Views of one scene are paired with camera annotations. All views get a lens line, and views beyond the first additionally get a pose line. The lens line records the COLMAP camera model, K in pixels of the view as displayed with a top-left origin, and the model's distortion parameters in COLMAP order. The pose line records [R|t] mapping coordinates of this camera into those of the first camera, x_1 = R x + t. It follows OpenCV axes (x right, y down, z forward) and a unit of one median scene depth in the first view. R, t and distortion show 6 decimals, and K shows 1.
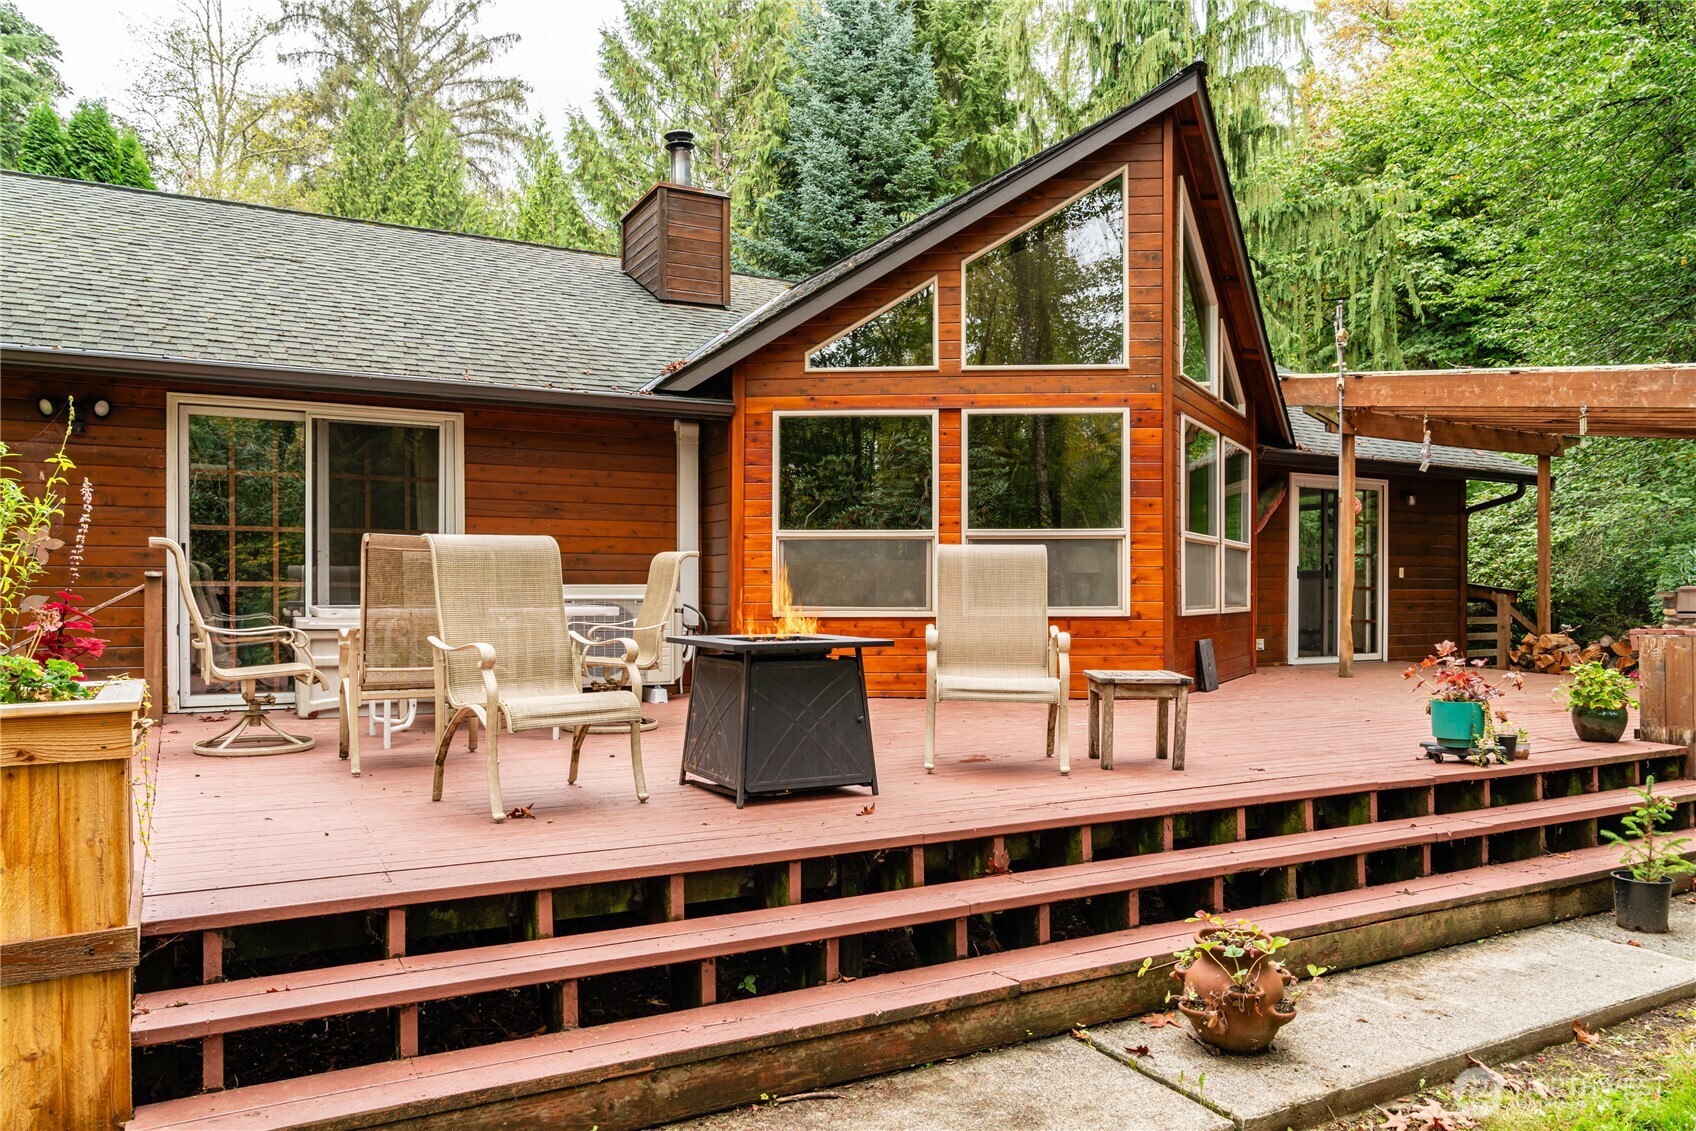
lens RADIAL K [[1131.7, 0, 842.8], [0, 1131.7, 638.2], [0, 0, 1]] dist [-0.025791, 0.013603]
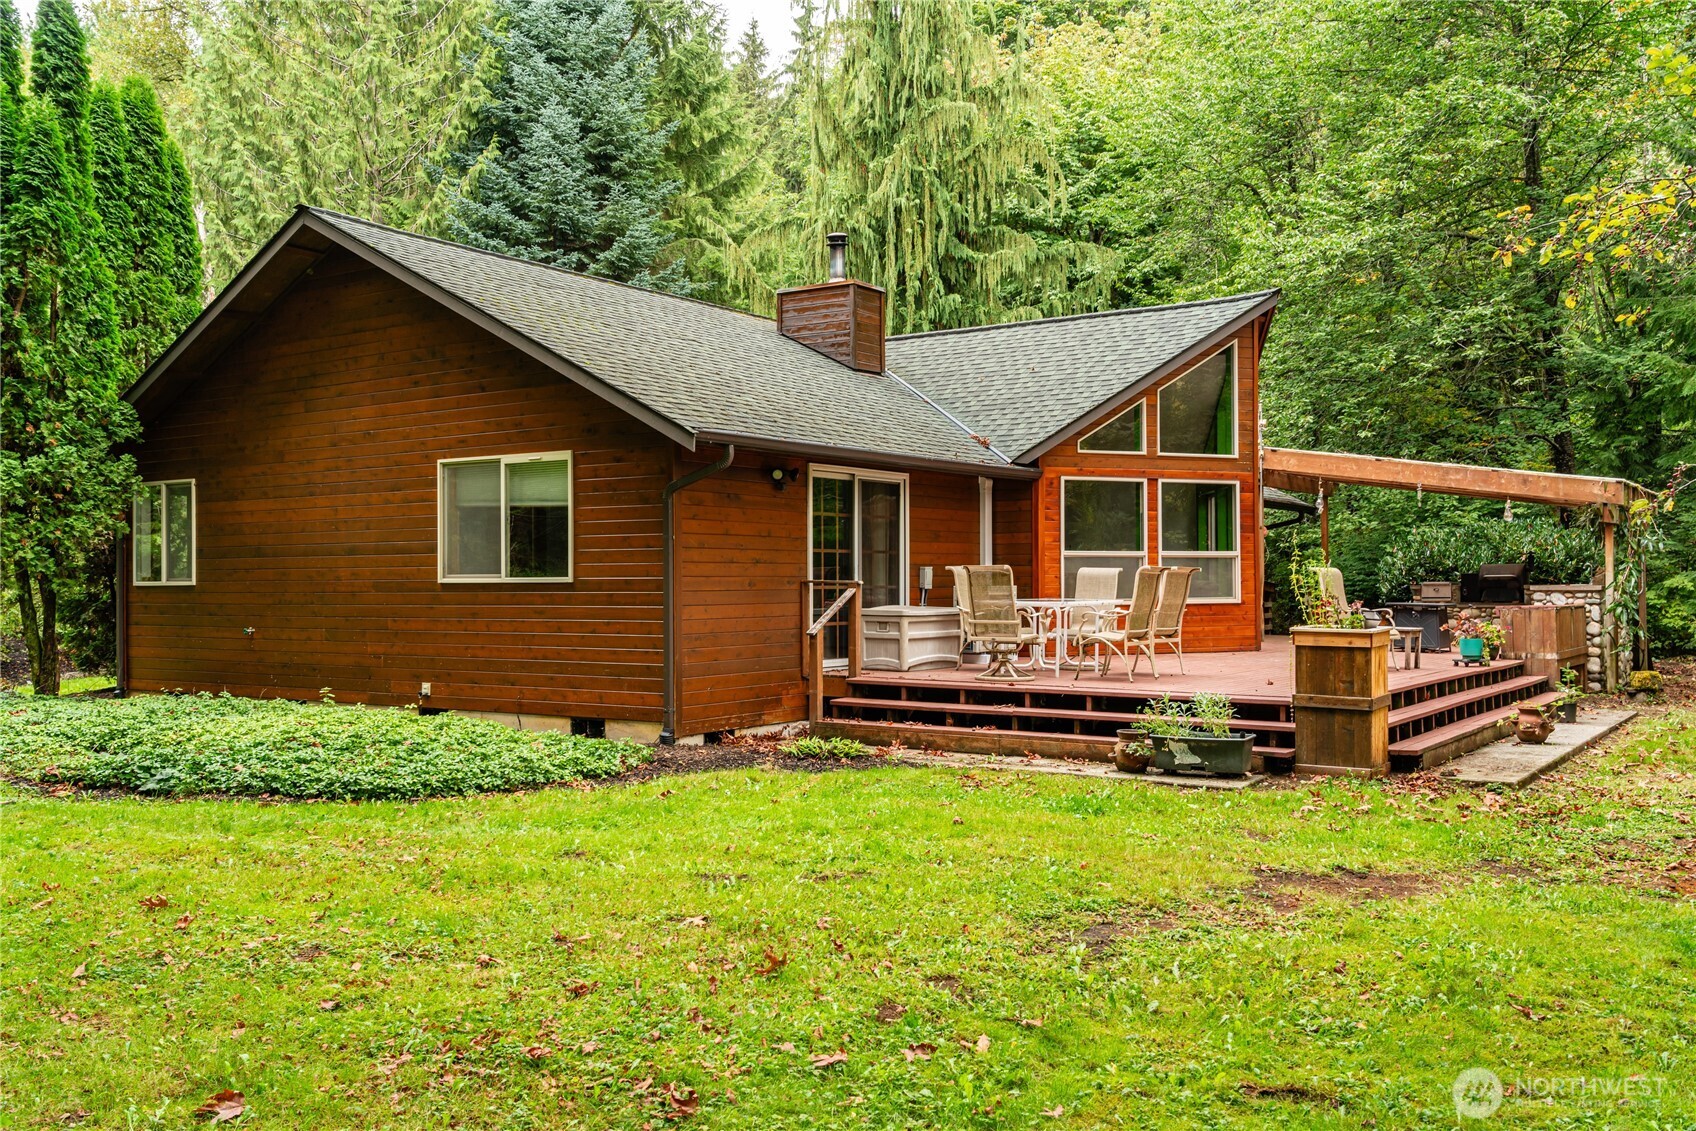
lens RADIAL K [[1507.0, 0, 847.8], [0, 1507.0, 564.1], [0, 0, 1]] dist [0.021425, 0.001168]
pose [[0.882984, 0.001687, 0.469400, -1.331527], [0.022071, 0.998738, -0.045107, 0.011359], [-0.468884, 0.050189, 0.881833, -0.726661]]
